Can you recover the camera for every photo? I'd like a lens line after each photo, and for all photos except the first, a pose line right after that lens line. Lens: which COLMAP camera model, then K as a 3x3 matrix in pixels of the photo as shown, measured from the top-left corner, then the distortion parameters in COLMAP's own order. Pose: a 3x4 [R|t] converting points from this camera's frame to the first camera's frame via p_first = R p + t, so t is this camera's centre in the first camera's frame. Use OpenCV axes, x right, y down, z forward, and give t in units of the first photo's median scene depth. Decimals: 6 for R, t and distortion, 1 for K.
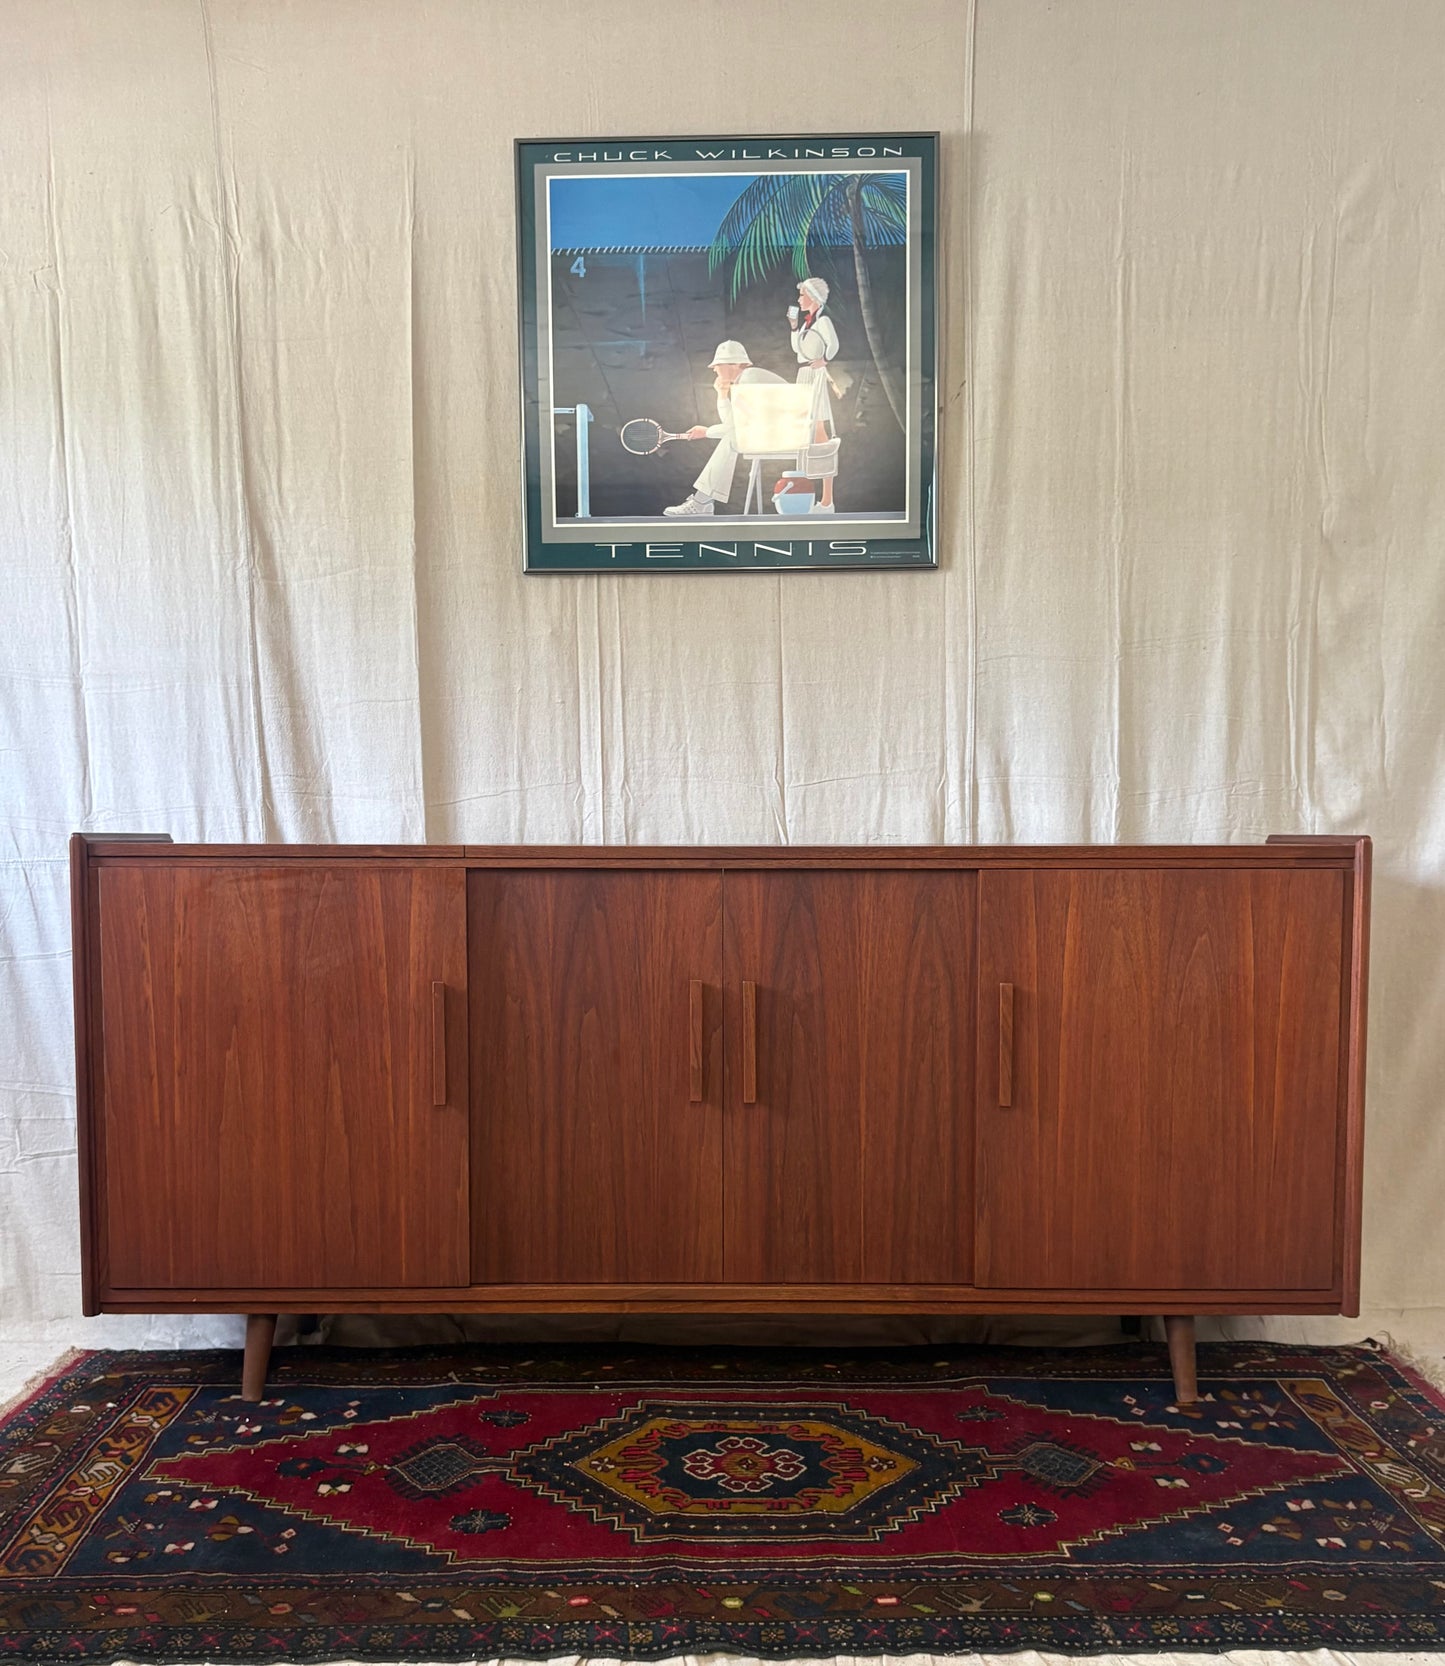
lens RADIAL K [[1741.8, 0, 715.1], [0, 1741.8, 981.1], [0, 0, 1]] dist [0.123468, -0.340973]
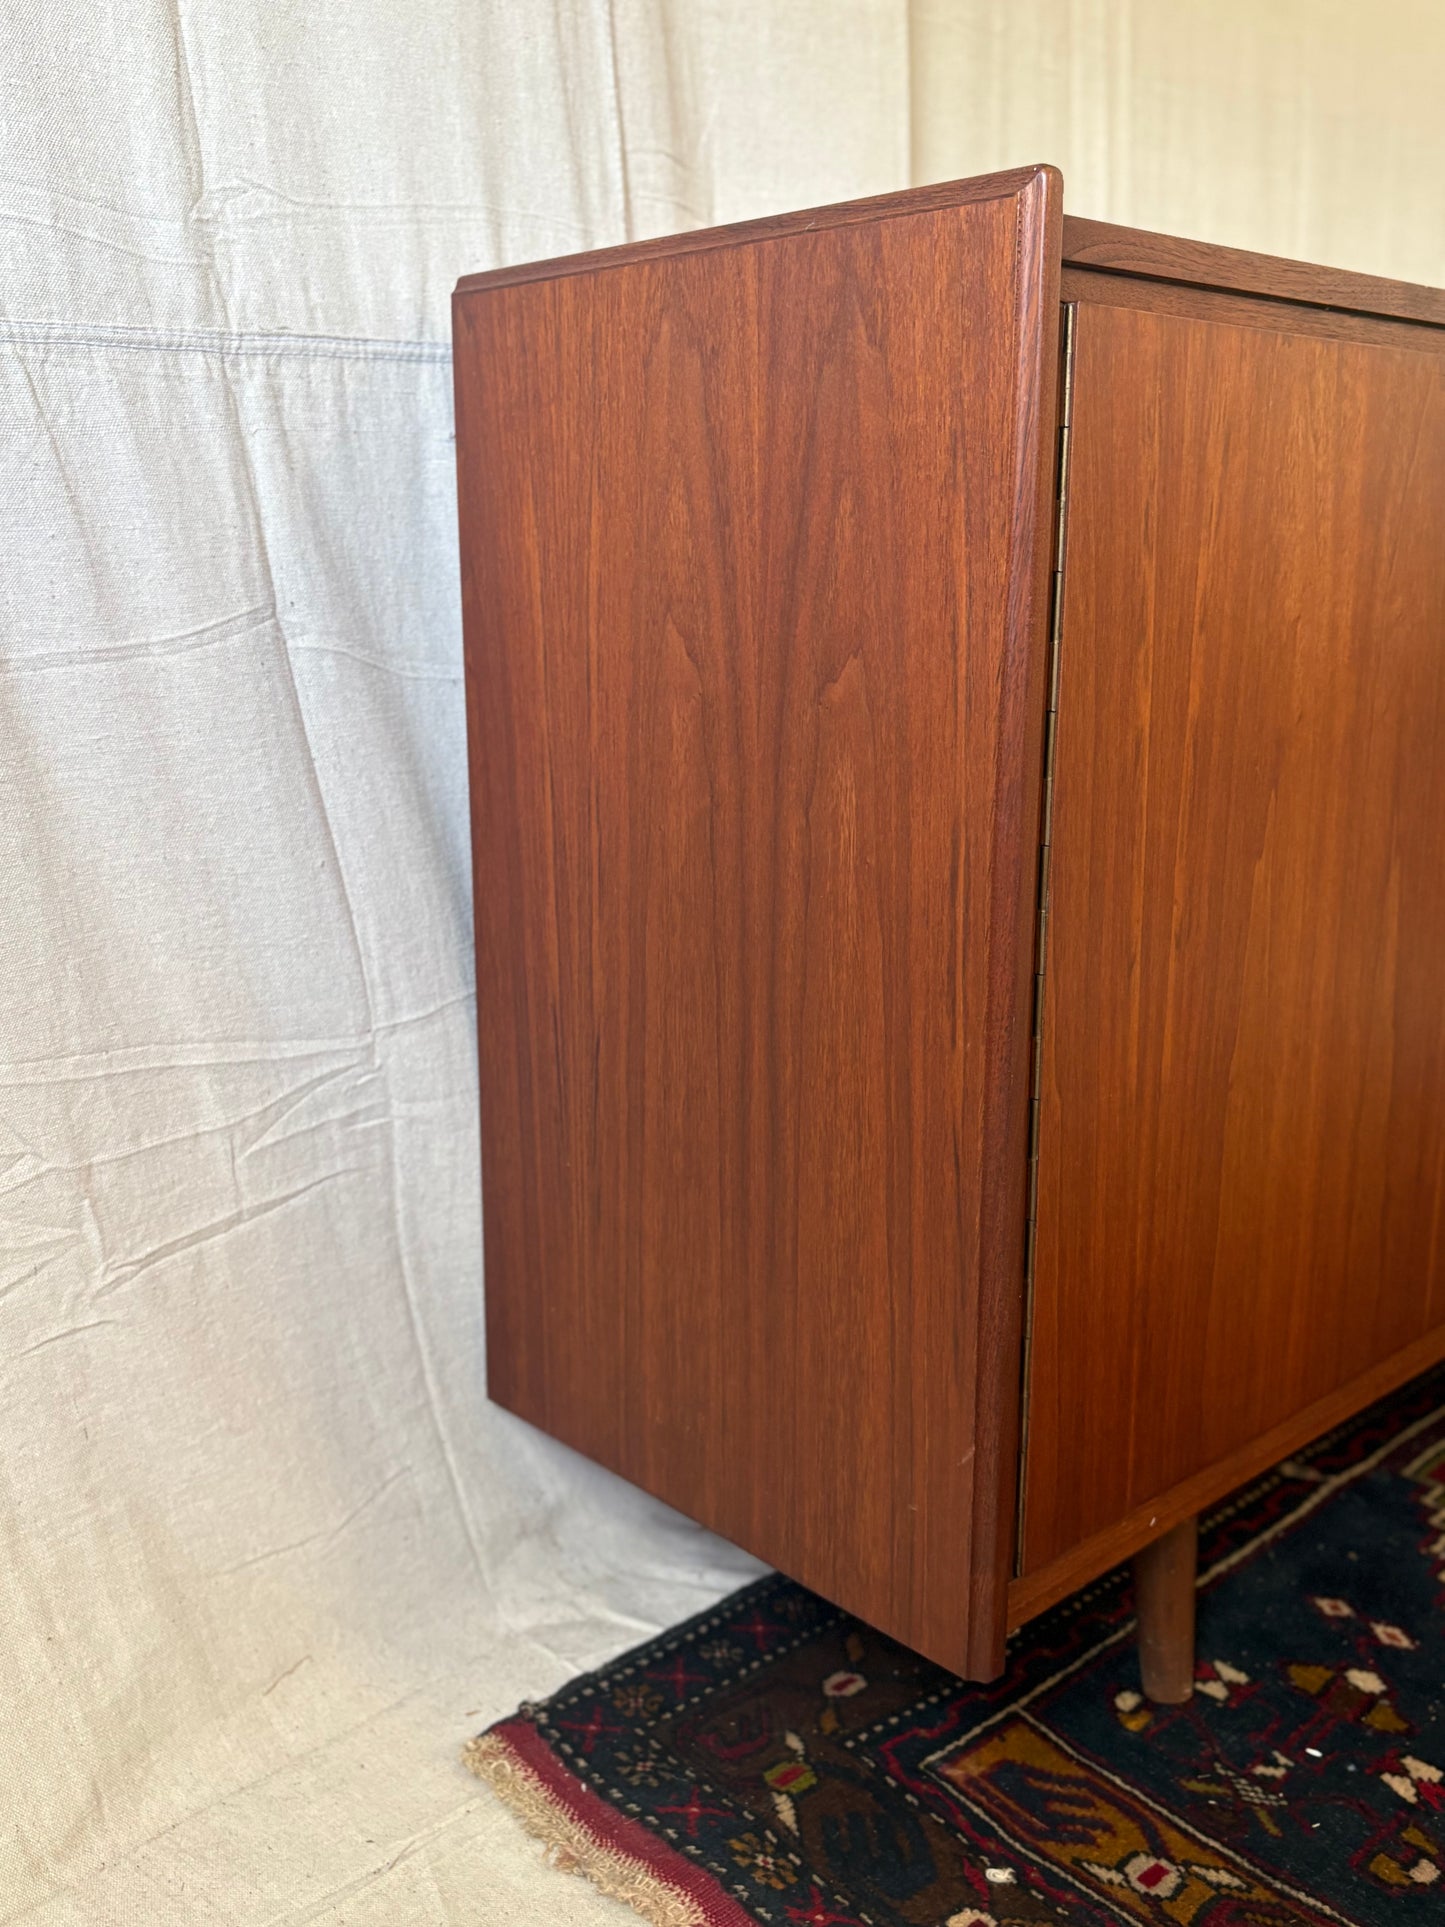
lens RADIAL K [[1755.5, 0, 731.3], [0, 1755.5, 972.4], [0, 0, 1]] dist [0.014035, 0.008750]
pose [[0.738730, -0.156736, 0.655524, -0.521604], [0.055717, 0.983458, 0.172356, -0.005889], [-0.671694, -0.090801, 0.735243, 0.694107]]
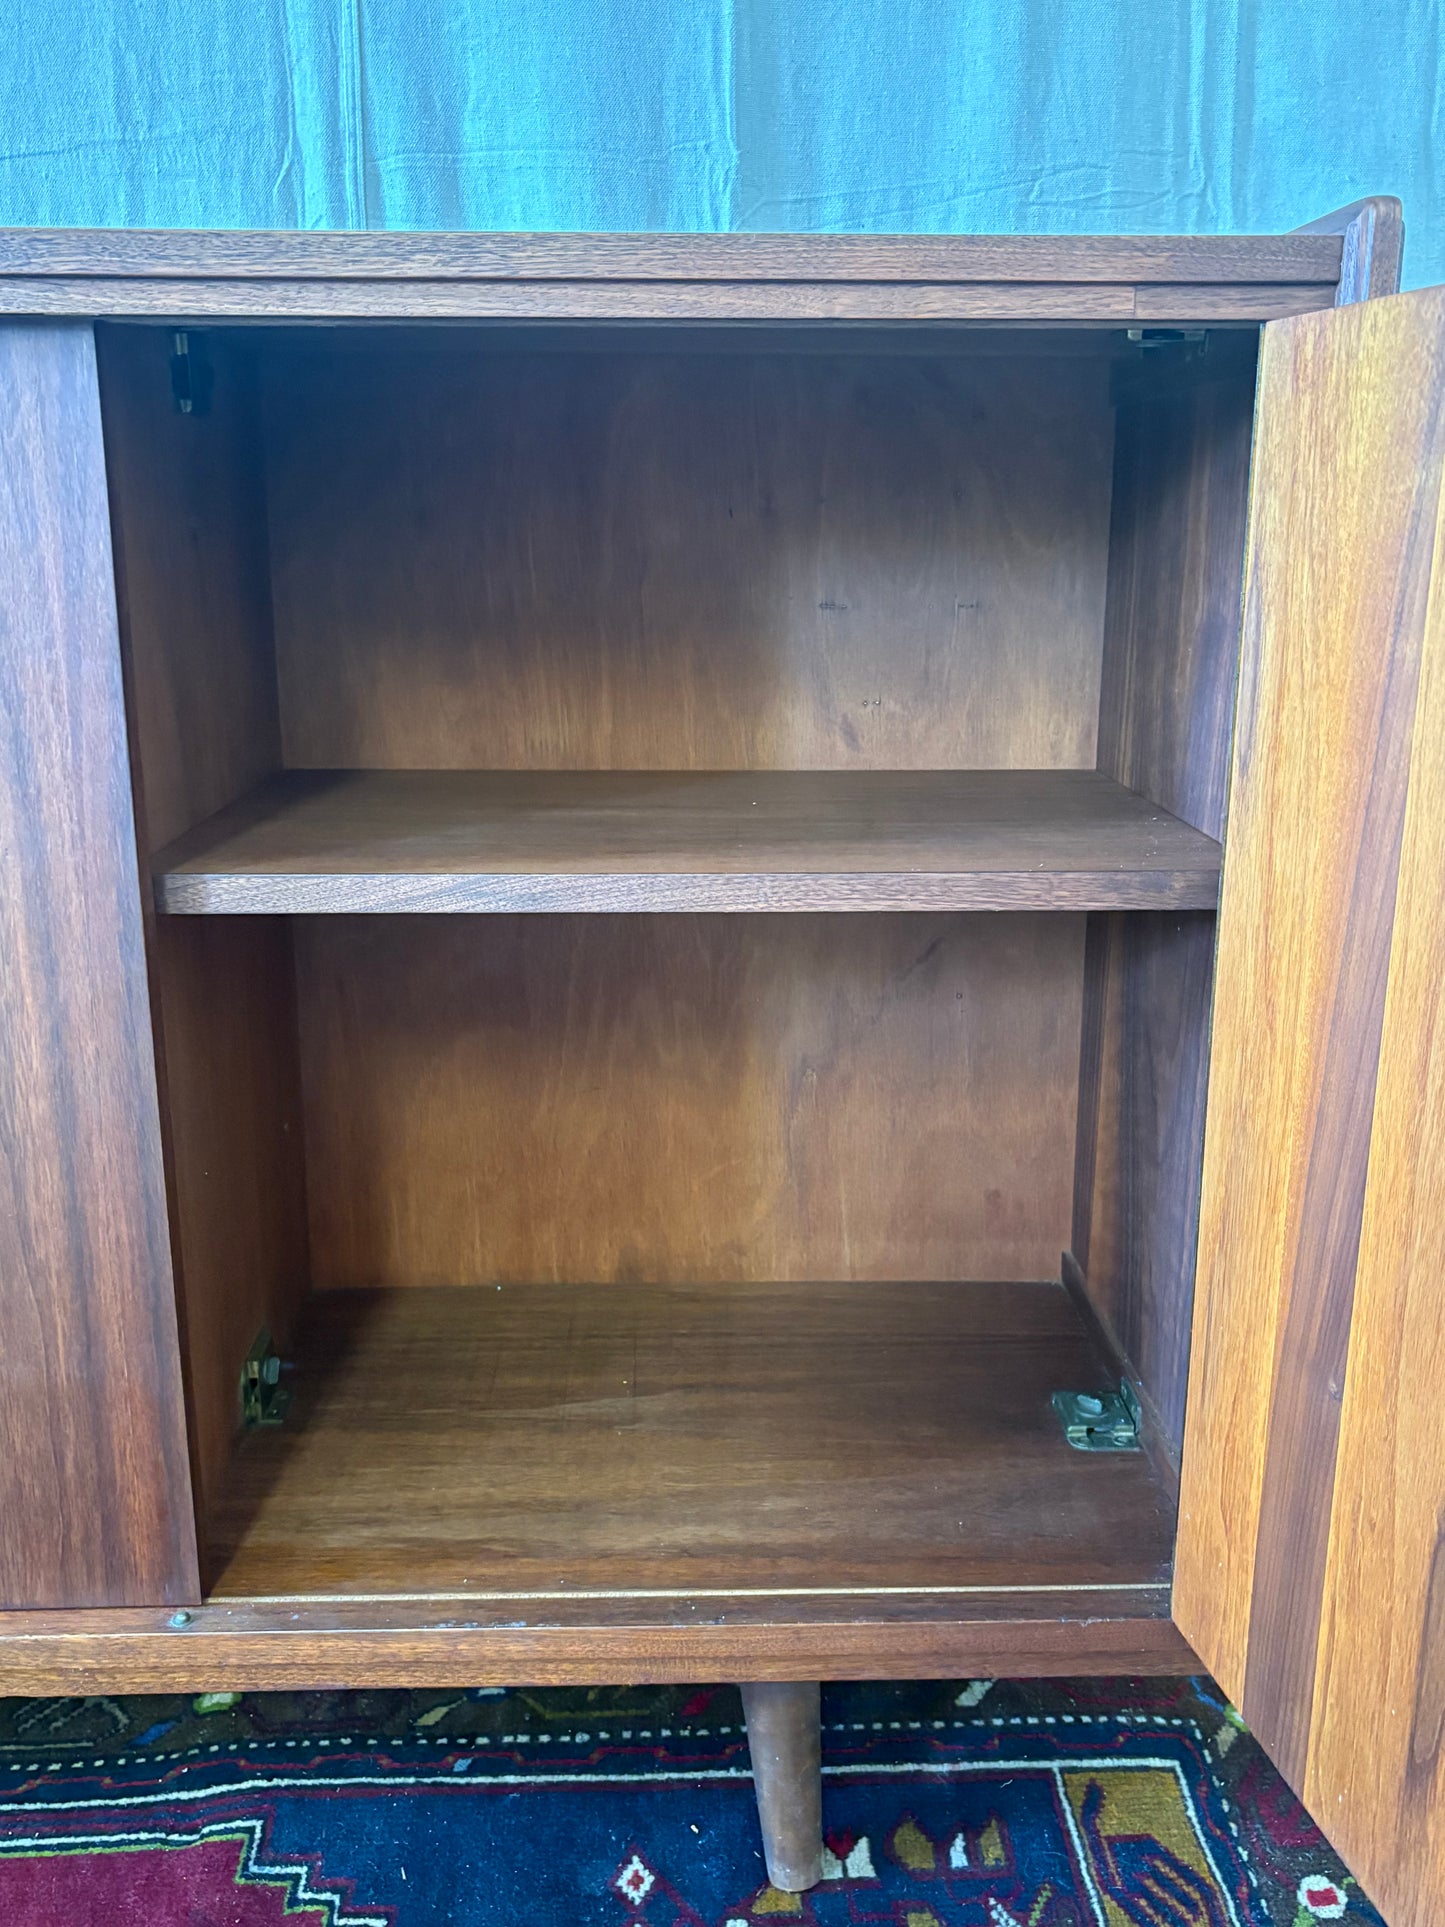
lens RADIAL K [[1785.9, 0, 722.5], [0, 1785.9, 963.5], [0, 0, 1]] dist [0.022234, 0.003882]
pose [[0.999771, -0.005075, 0.020775, 0.220228], [0.001557, 0.986132, 0.165954, -0.007775], [-0.021329, -0.165883, 0.985915, 0.595470]]
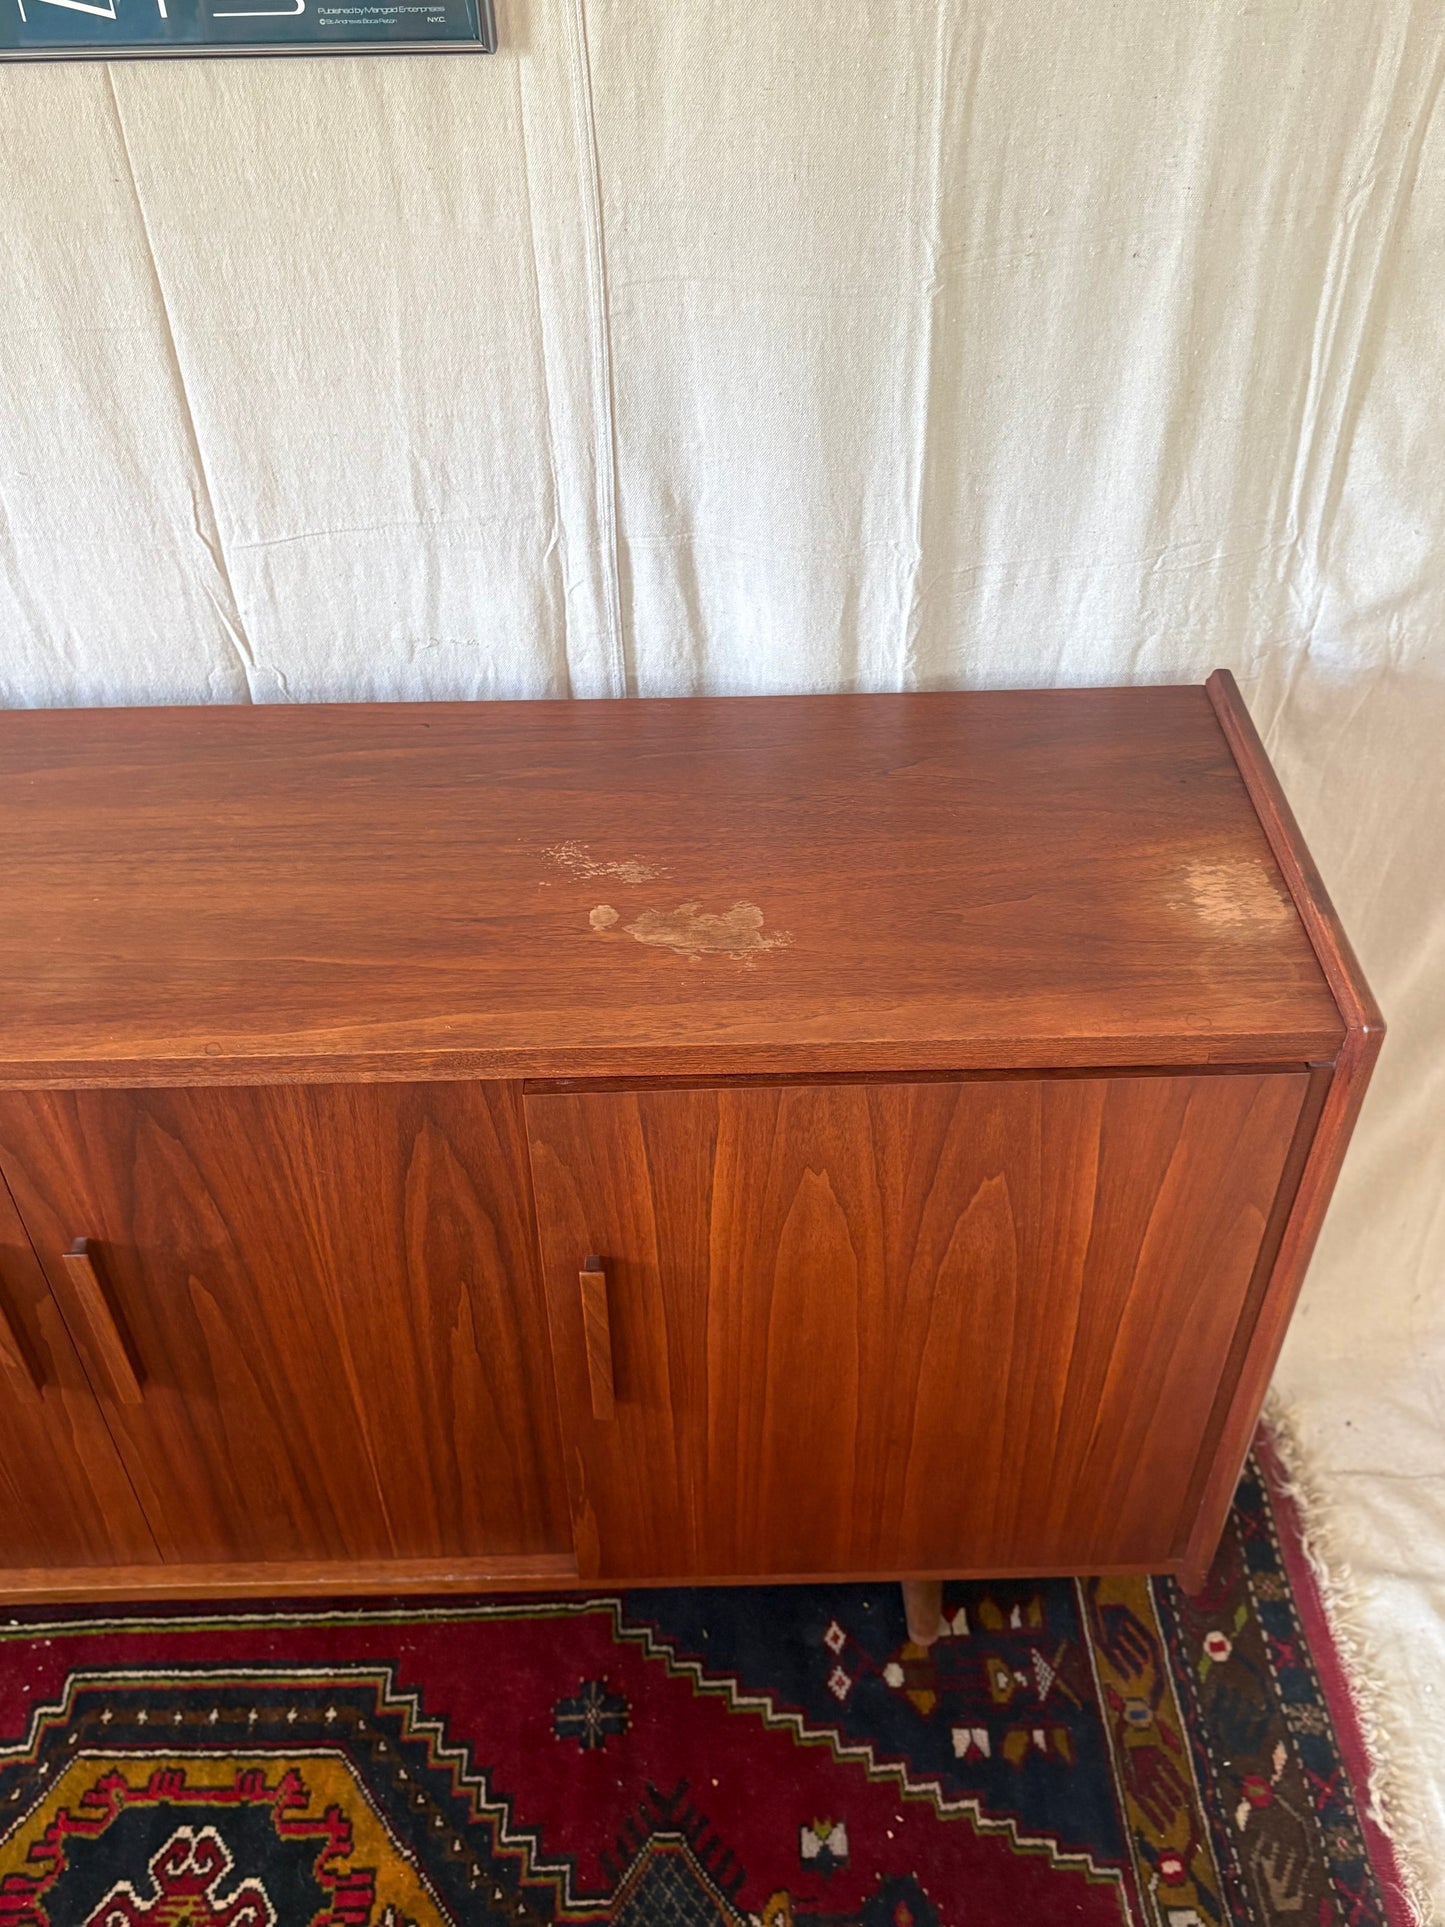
lens RADIAL K [[1782.1, 0, 719.3], [0, 1782.1, 976.2], [0, 0, 1]] dist [0.029572, -0.011559]
pose [[0.999779, -0.019931, 0.006737, 0.172632], [0.011818, 0.796964, 0.603911, -0.316328], [-0.017406, -0.603698, 0.797023, 0.555741]]
